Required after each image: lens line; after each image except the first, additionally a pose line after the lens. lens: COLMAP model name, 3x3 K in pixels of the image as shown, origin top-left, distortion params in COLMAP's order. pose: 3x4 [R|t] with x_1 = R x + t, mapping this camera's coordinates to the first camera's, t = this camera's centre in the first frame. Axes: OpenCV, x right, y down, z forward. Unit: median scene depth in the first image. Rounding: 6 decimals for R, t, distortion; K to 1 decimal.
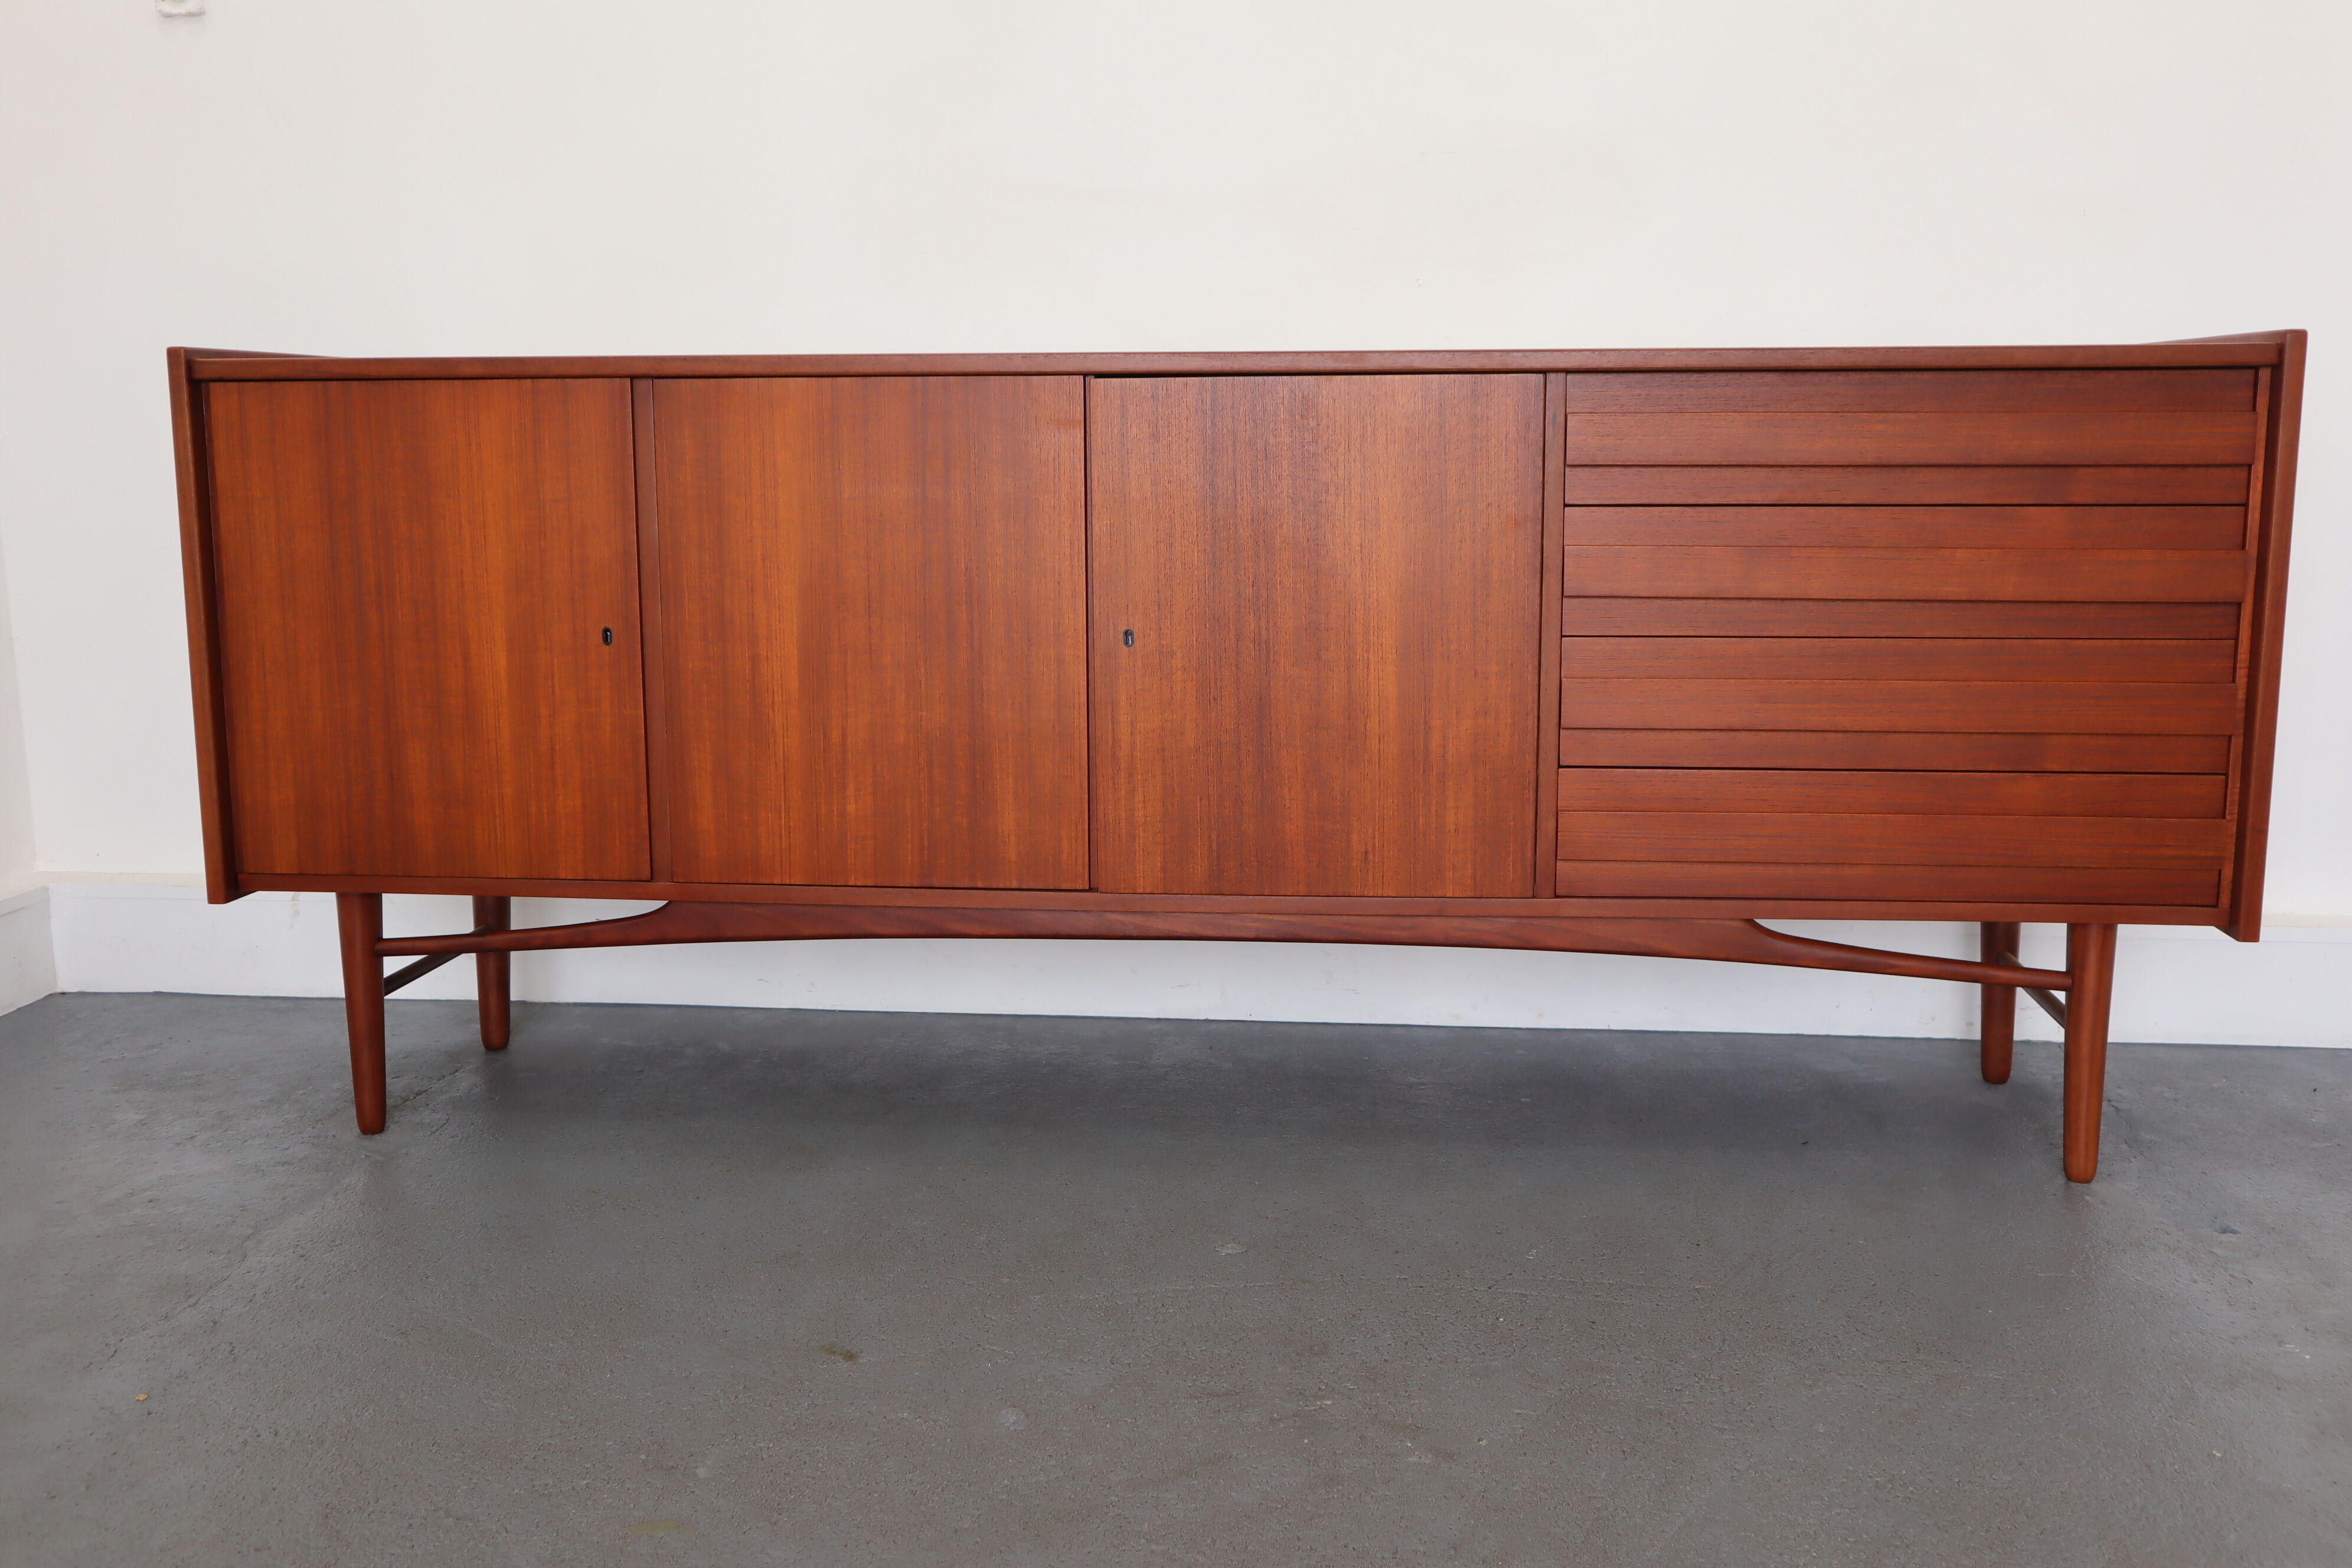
lens RADIAL K [[2193.4, 0, 1193.5], [0, 2193.4, 779.5], [0, 0, 1]] dist [-0.061801, 0.128170]
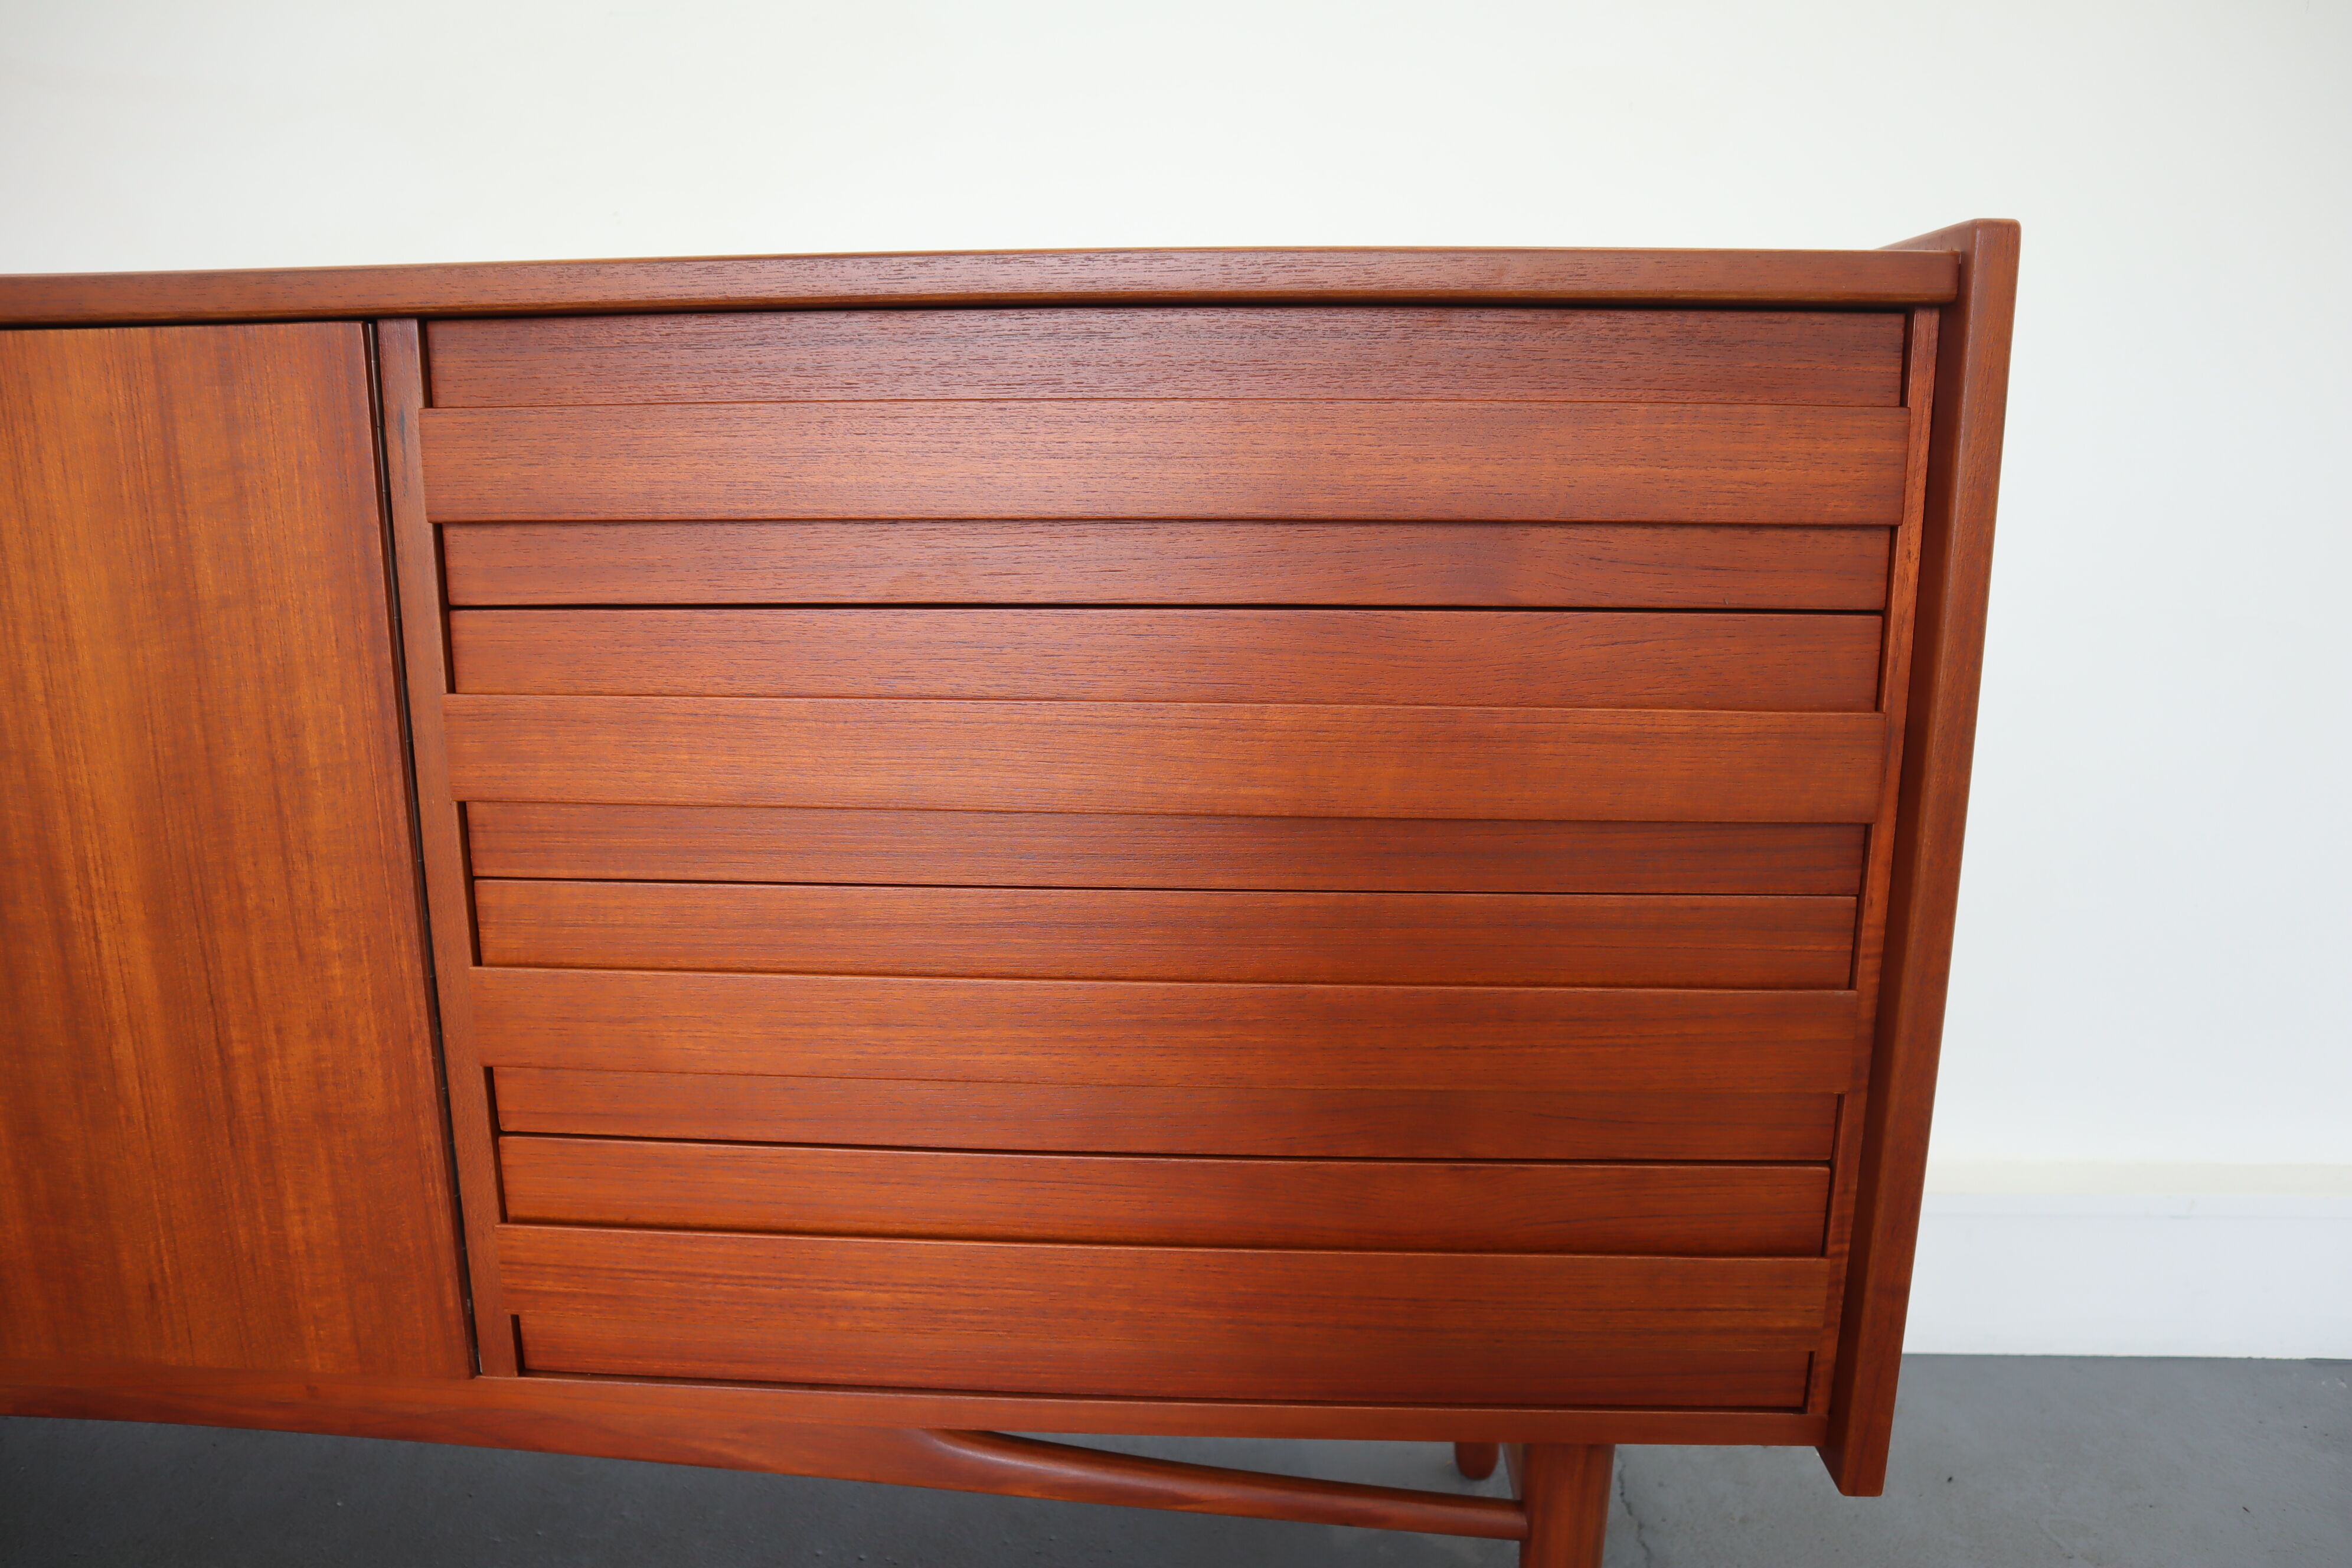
lens RADIAL K [[1630.6, 0, 1188.8], [0, 1630.6, 785.3], [0, 0, 1]] dist [-0.126896, 0.081729]
pose [[0.998663, -0.002991, 0.051598, 0.303852], [0.000532, 0.998866, 0.047597, -0.101077], [-0.051681, -0.047506, 0.997533, 0.637859]]
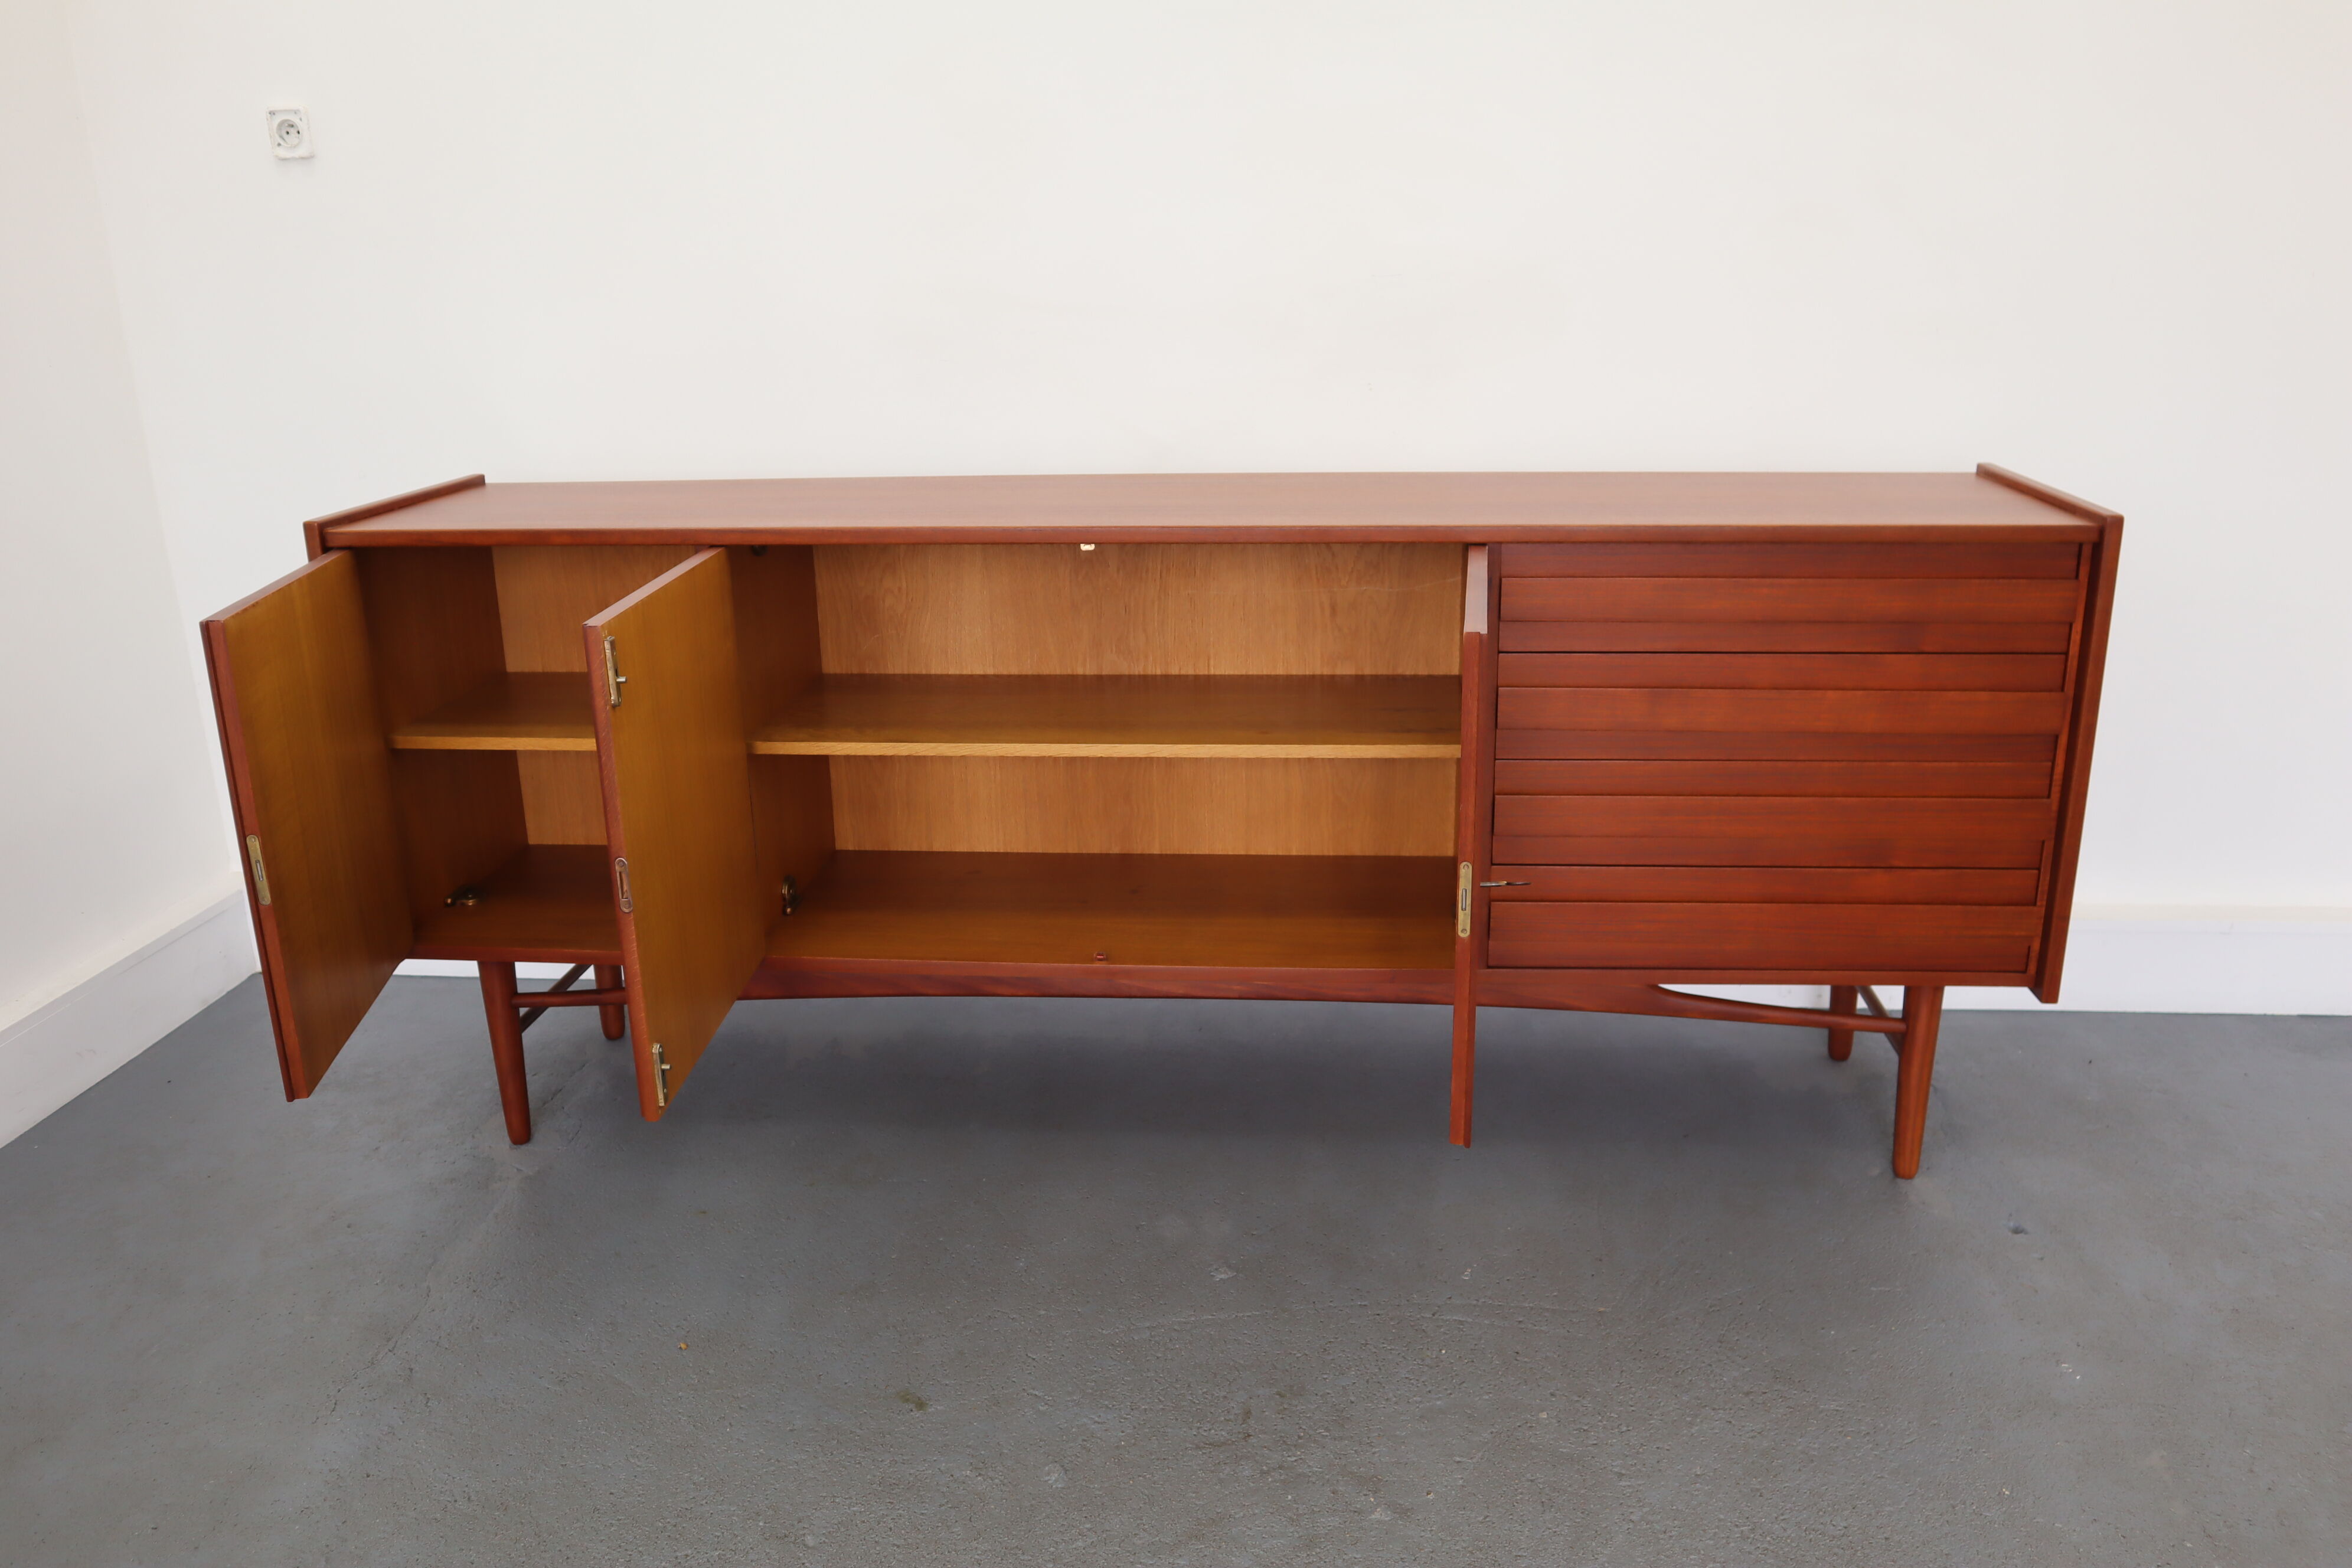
lens RADIAL K [[1801.8, 0, 1186.3], [0, 1801.8, 777.9], [0, 0, 1]] dist [-0.107868, 0.099421]
pose [[0.999815, -0.017125, 0.008751, -0.007413], [0.015764, 0.990422, 0.137173, -0.189423], [-0.011016, -0.137010, 0.990508, 0.037923]]
